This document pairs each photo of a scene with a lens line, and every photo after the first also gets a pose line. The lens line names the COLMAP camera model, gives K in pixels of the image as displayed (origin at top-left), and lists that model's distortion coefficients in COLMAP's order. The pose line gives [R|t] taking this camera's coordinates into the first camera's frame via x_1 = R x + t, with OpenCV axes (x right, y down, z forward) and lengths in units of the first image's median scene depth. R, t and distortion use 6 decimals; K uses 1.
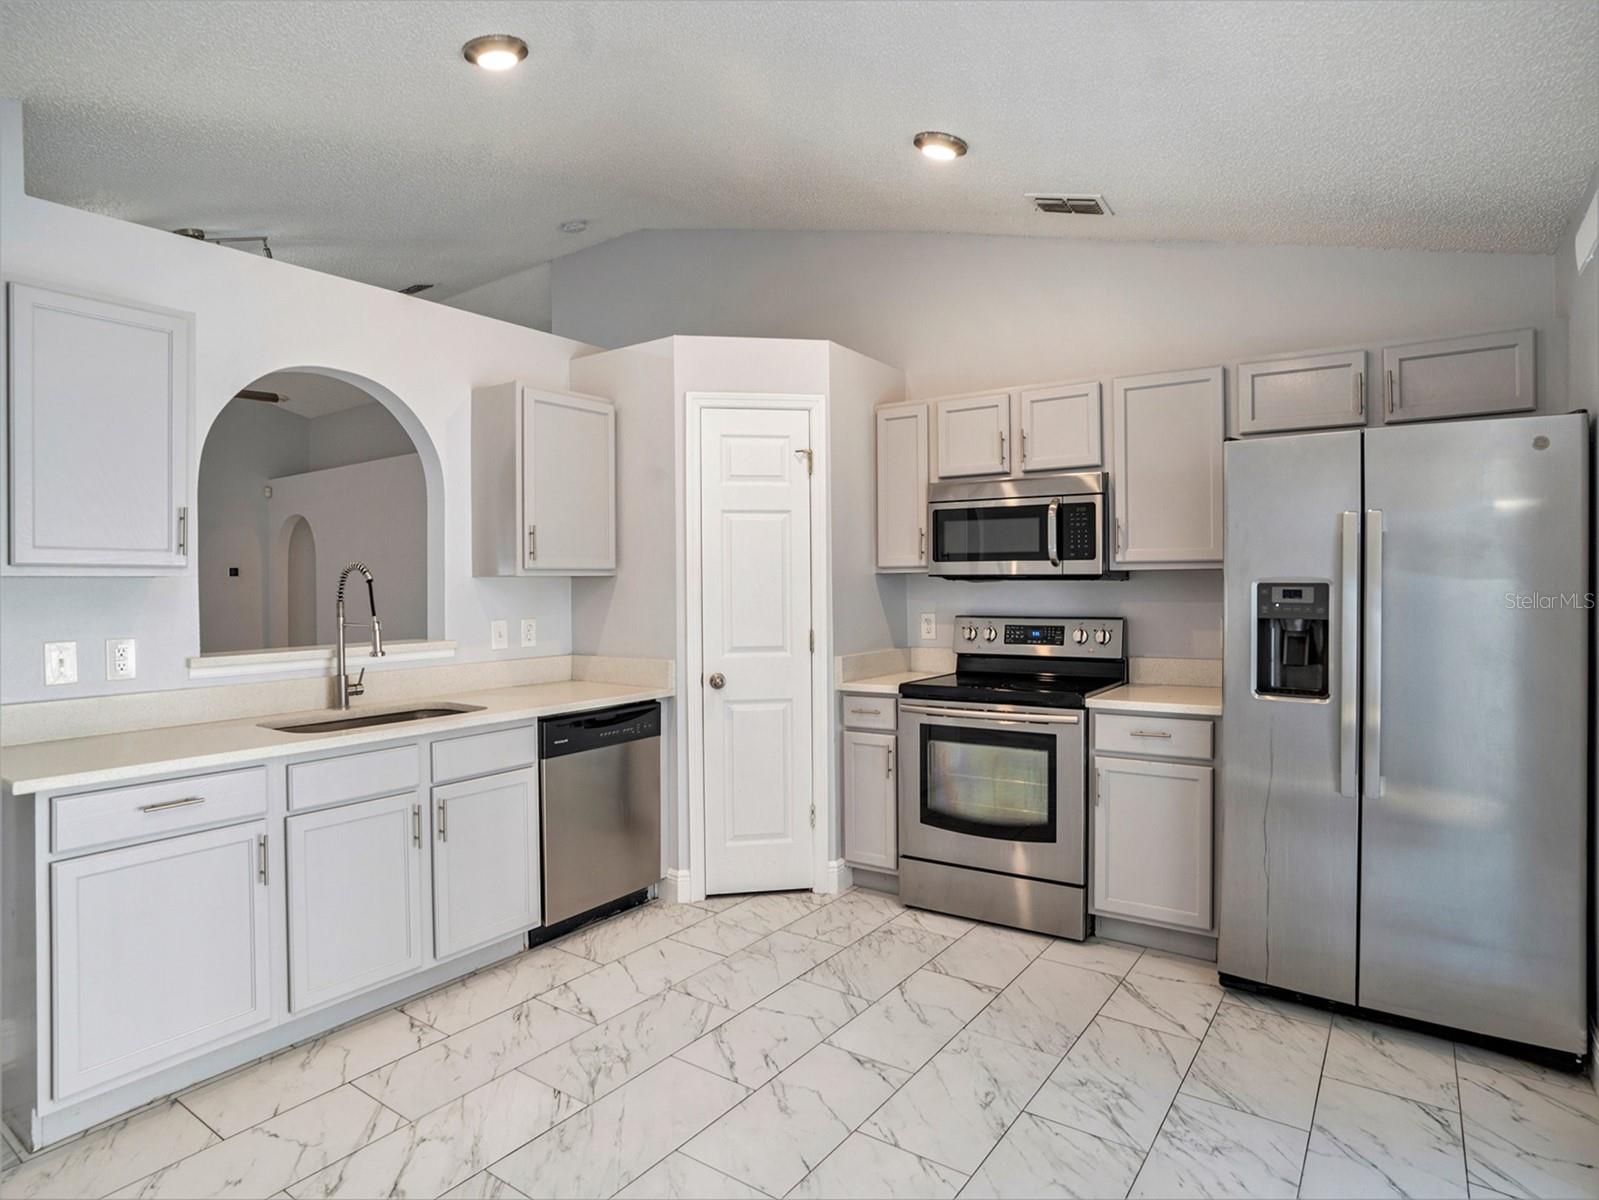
lens RADIAL K [[945.0, 0, 799.5], [0, 945.0, 600.0], [0, 0, 1]] dist [-0.085973, 0.060794]
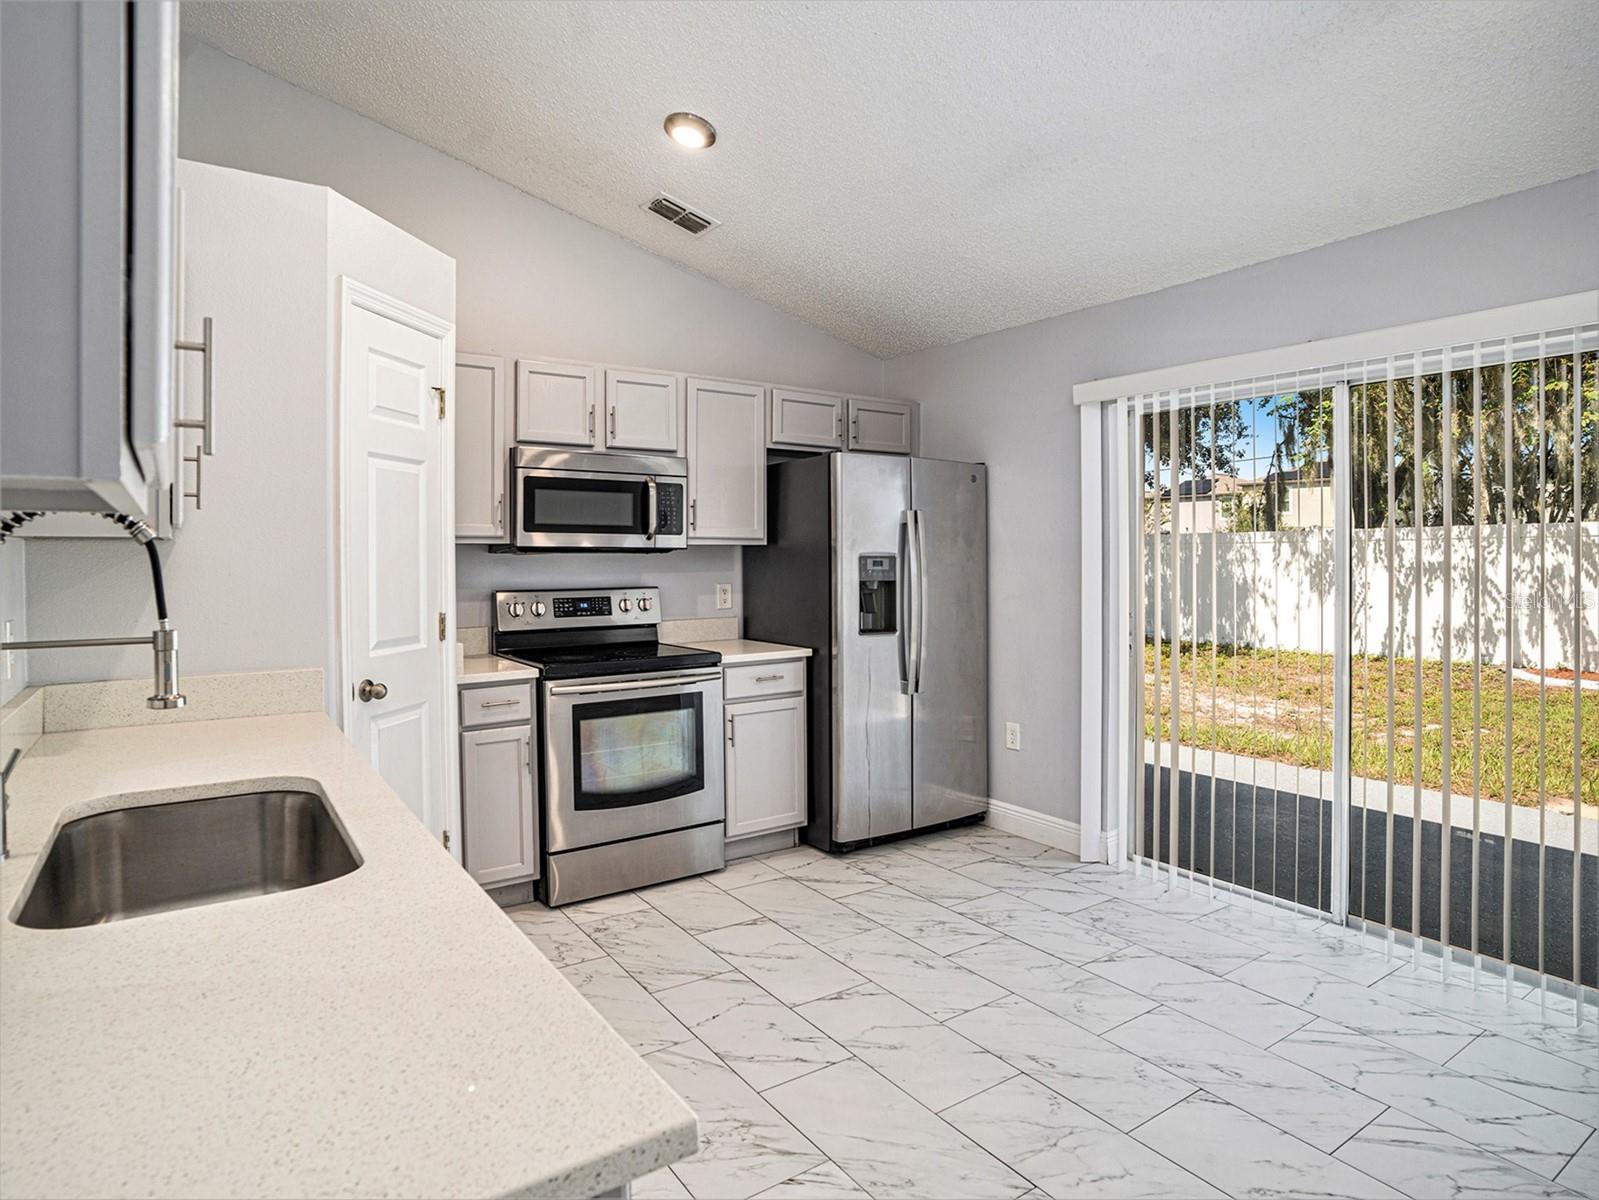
lens RADIAL K [[931.9, 0, 799.9], [0, 931.9, 569.3], [0, 0, 1]] dist [-0.067741, 0.000481]
pose [[0.317376, -0.008352, 0.948263, -0.754411], [0.016991, 0.999851, 0.003119, -0.003240], [-0.948148, 0.015122, 0.317471, 0.550821]]
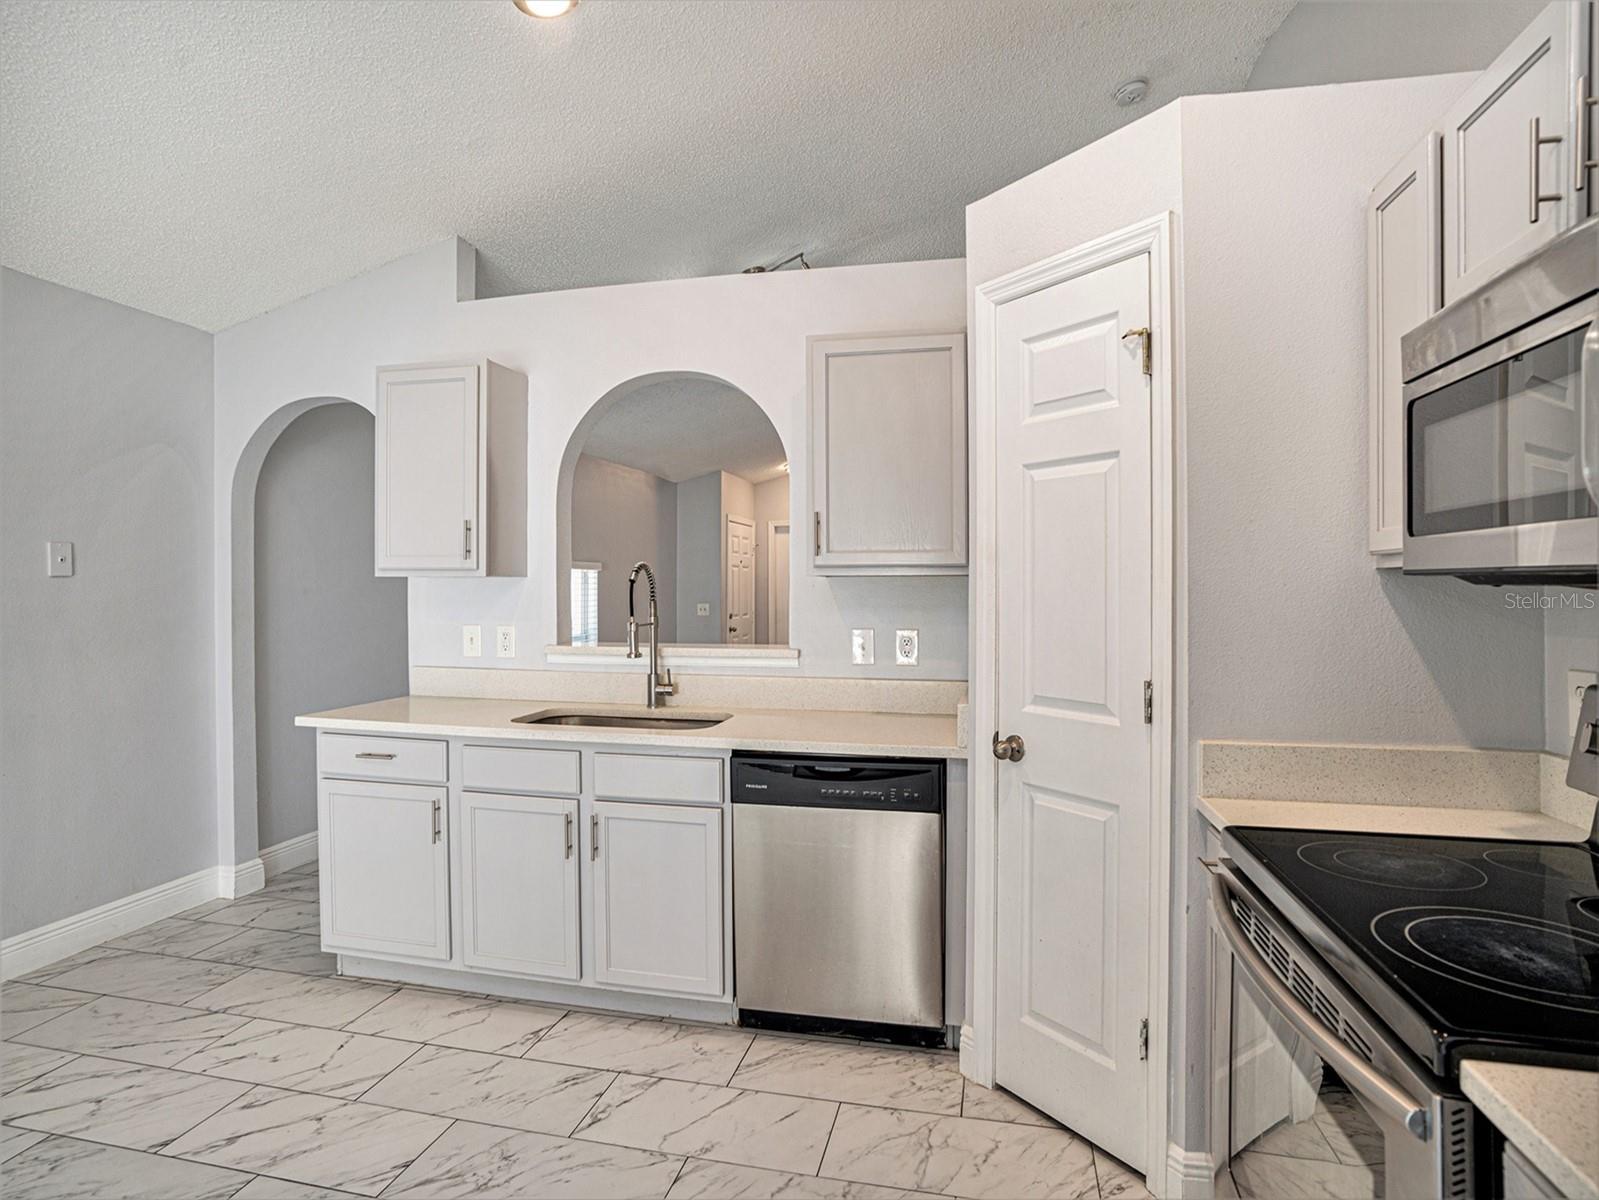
lens RADIAL K [[922.6, 0, 809.4], [0, 922.6, 602.8], [0, 0, 1]] dist [-0.076181, 0.043798]
pose [[0.355113, 0.026274, -0.934454, 0.487310], [-0.021900, 0.999564, 0.019782, -0.019187], [0.934567, 0.013440, 0.355534, 0.780008]]
